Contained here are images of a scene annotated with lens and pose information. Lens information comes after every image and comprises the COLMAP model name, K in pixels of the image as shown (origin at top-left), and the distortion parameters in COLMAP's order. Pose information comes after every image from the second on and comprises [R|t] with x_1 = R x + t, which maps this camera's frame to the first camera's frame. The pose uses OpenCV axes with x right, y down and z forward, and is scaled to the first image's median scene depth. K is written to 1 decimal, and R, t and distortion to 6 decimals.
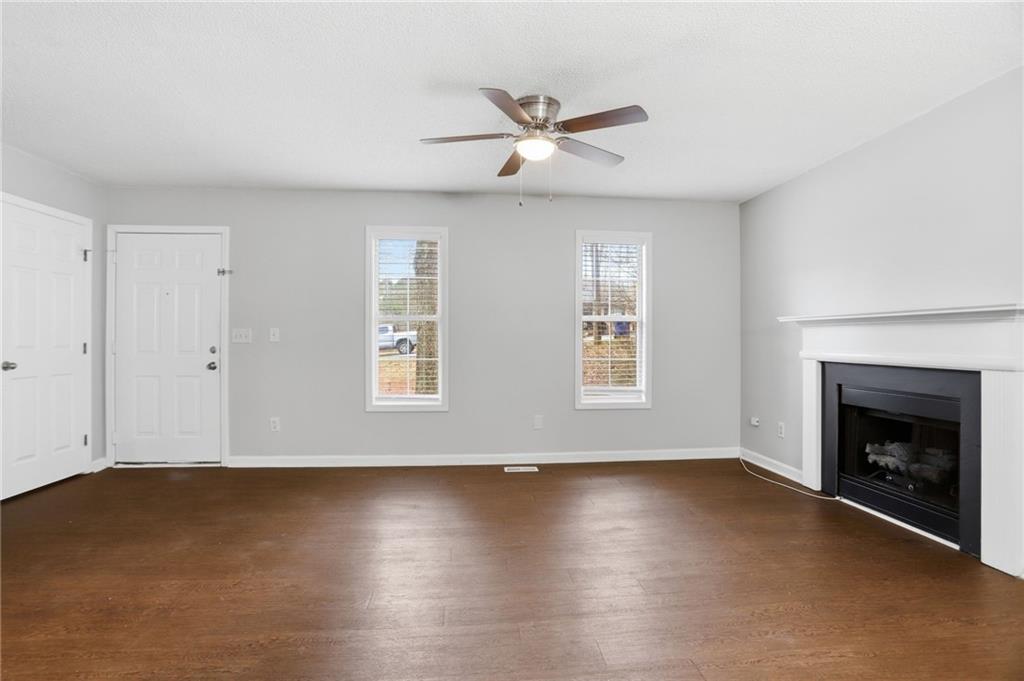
lens RADIAL K [[515.0, 0, 515.3], [0, 515.0, 347.2], [0, 0, 1]] dist [-0.107690, 0.061011]
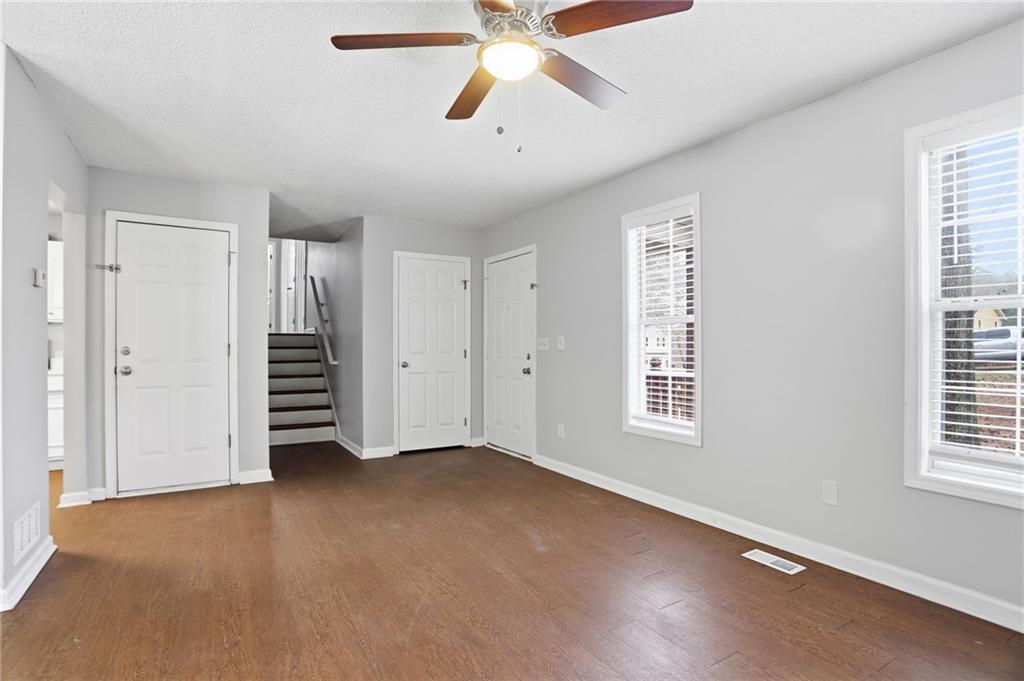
lens RADIAL K [[515.0, 0, 515.3], [0, 515.0, 347.2], [0, 0, 1]] dist [-0.107690, 0.061011]
pose [[0.423948, -0.000007, -0.905686, 0.426539], [-0.013076, 0.999896, -0.006128, -0.008062], [0.905592, 0.014440, 0.423904, 0.485092]]
